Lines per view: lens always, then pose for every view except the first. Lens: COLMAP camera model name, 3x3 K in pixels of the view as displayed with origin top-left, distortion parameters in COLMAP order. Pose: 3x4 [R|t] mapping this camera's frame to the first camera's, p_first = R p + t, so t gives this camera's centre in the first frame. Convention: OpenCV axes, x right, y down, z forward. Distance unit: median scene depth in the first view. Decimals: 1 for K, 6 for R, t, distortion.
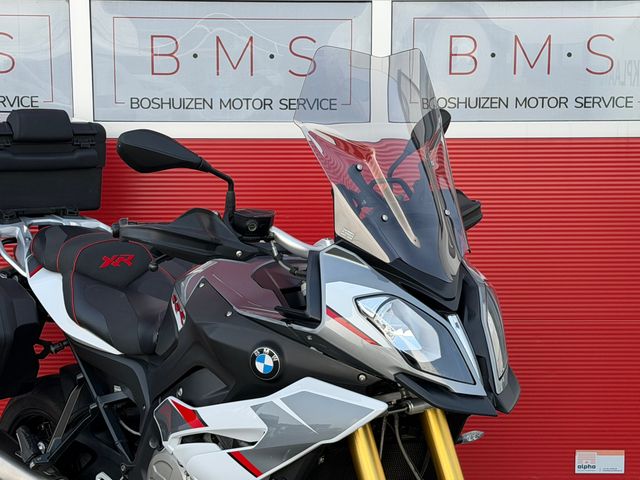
lens RADIAL K [[1327.3, 0, 323.7], [0, 1327.3, 253.4], [0, 0, 1]] dist [0.147151, 0.039710]
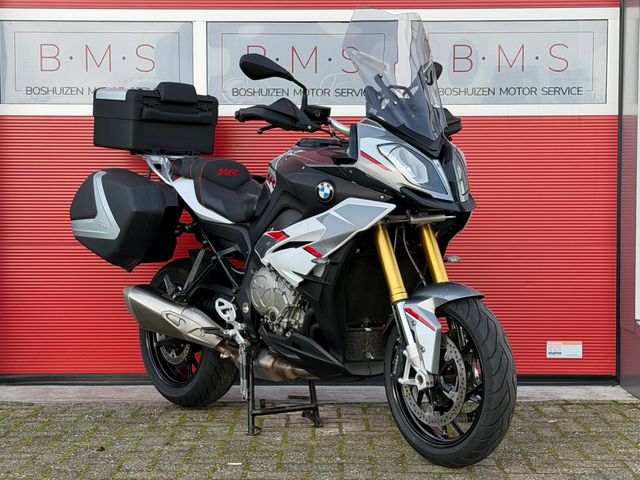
lens RADIAL K [[1327.3, 0, 323.7], [0, 1327.3, 253.4], [0, 0, 1]] dist [0.147151, 0.039710]
pose [[0.999054, 0.001221, -0.043470, 0.024559], [-0.005598, 0.994899, -0.100716, 0.291646], [0.043125, 0.100864, 0.993965, -0.587032]]
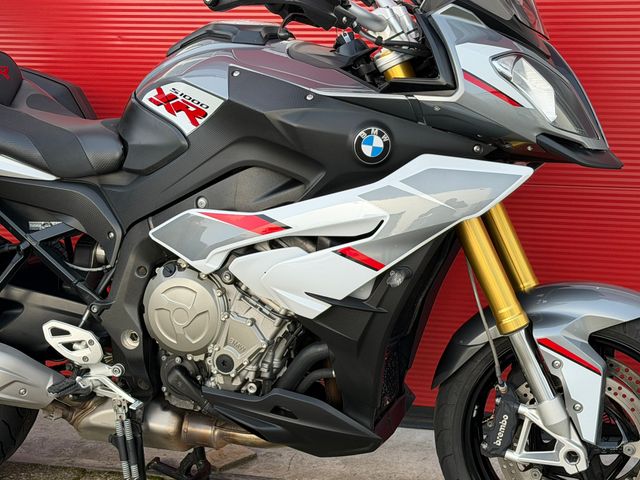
lens RADIAL K [[1304.3, 0, 320.0], [0, 1304.3, 240.0], [0, 0, 1]] dist [0.132288, -0.157496]
pose [[0.861842, -0.128542, 0.490617, -0.457413], [0.086229, 0.990403, 0.108012, 0.042169], [-0.499793, -0.050784, 0.864655, 0.222968]]
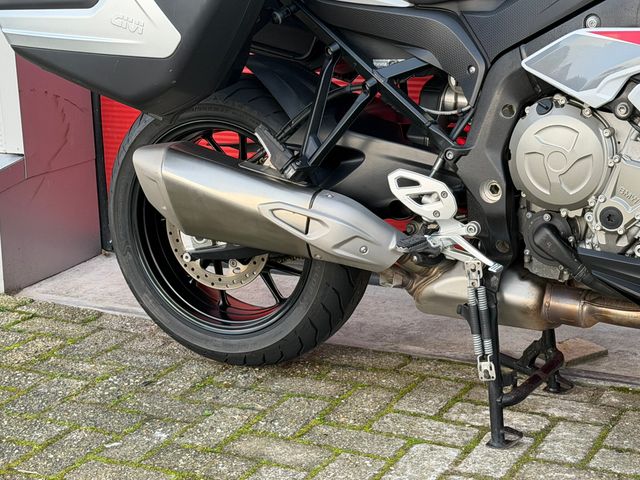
lens RADIAL K [[1304.3, 0, 320.0], [0, 1304.3, 240.0], [0, 0, 1]] dist [0.132288, -0.157496]
pose [[0.938561, -0.107882, 0.327817, -0.486588], [0.072452, 0.990311, 0.118471, 0.124290], [-0.337421, -0.087441, 0.937284, 0.370176]]
